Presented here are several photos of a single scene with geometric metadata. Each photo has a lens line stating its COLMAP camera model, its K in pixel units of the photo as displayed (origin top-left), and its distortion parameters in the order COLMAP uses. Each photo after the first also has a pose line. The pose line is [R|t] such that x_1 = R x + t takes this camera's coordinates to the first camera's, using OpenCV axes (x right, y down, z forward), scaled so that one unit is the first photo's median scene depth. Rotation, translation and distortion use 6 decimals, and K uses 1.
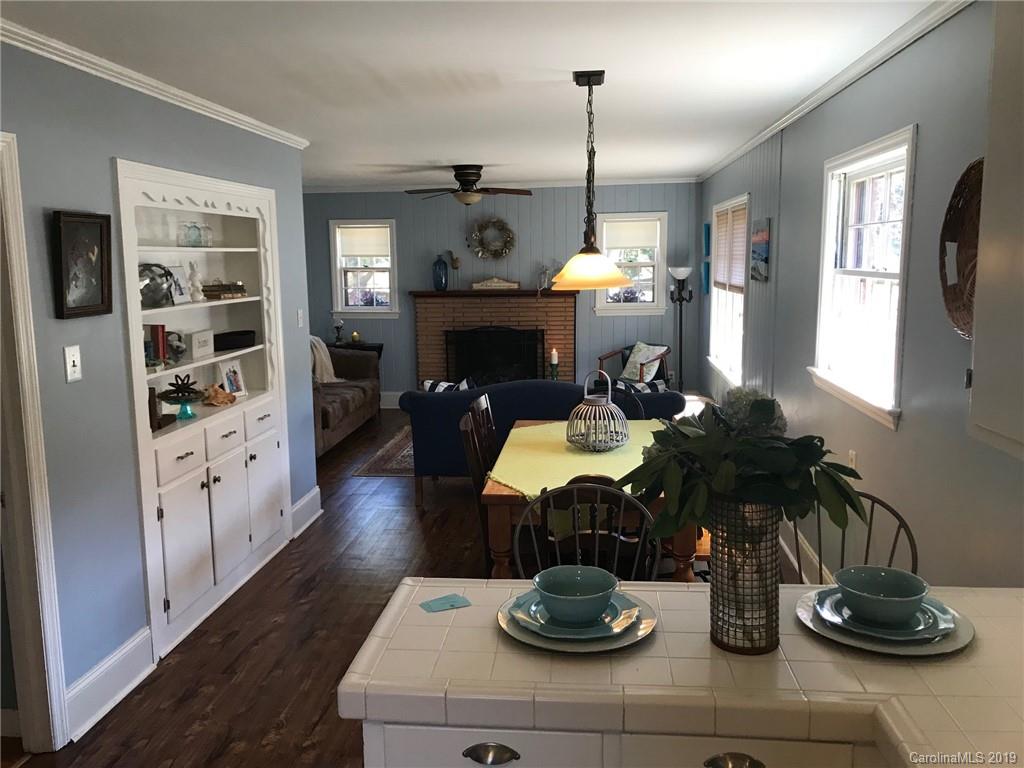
lens RADIAL K [[836.7, 0, 512.0], [0, 836.7, 384.0], [0, 0, 1]] dist [0.028952, -0.018274]
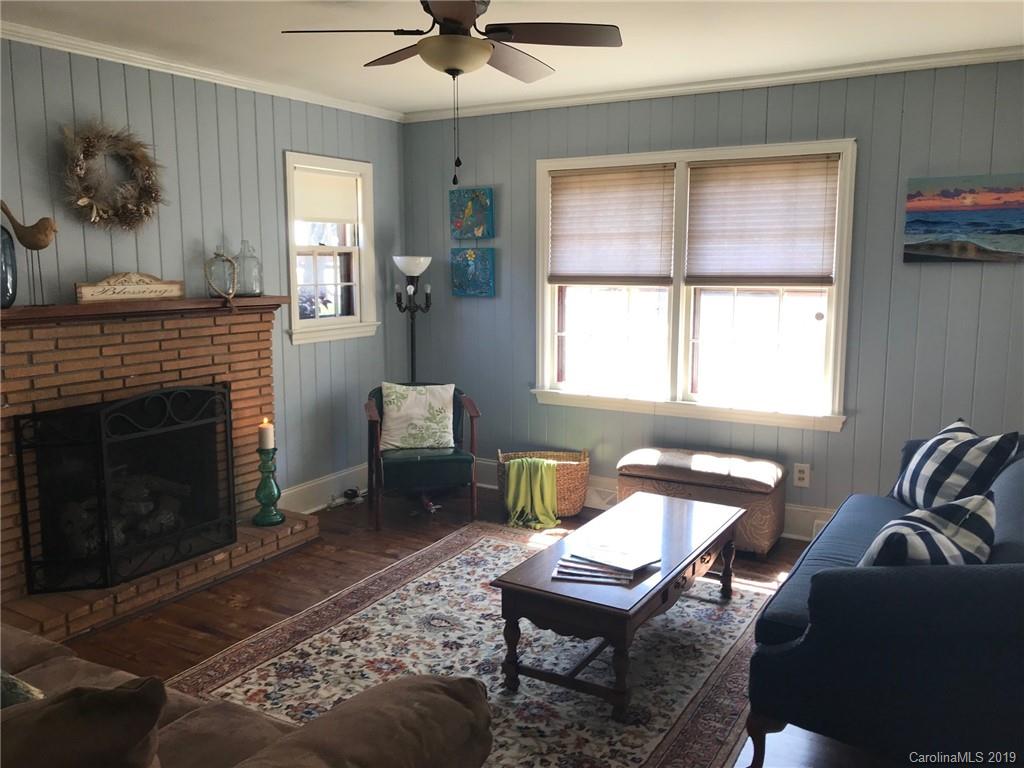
lens RADIAL K [[836.7, 0, 512.0], [0, 836.7, 384.0], [0, 0, 1]] dist [0.028952, -0.018274]
pose [[0.408804, -0.117734, 0.904996, -0.327747], [0.136527, 0.988374, 0.066908, -0.073637], [-0.902352, 0.096204, 0.420125, 0.653803]]
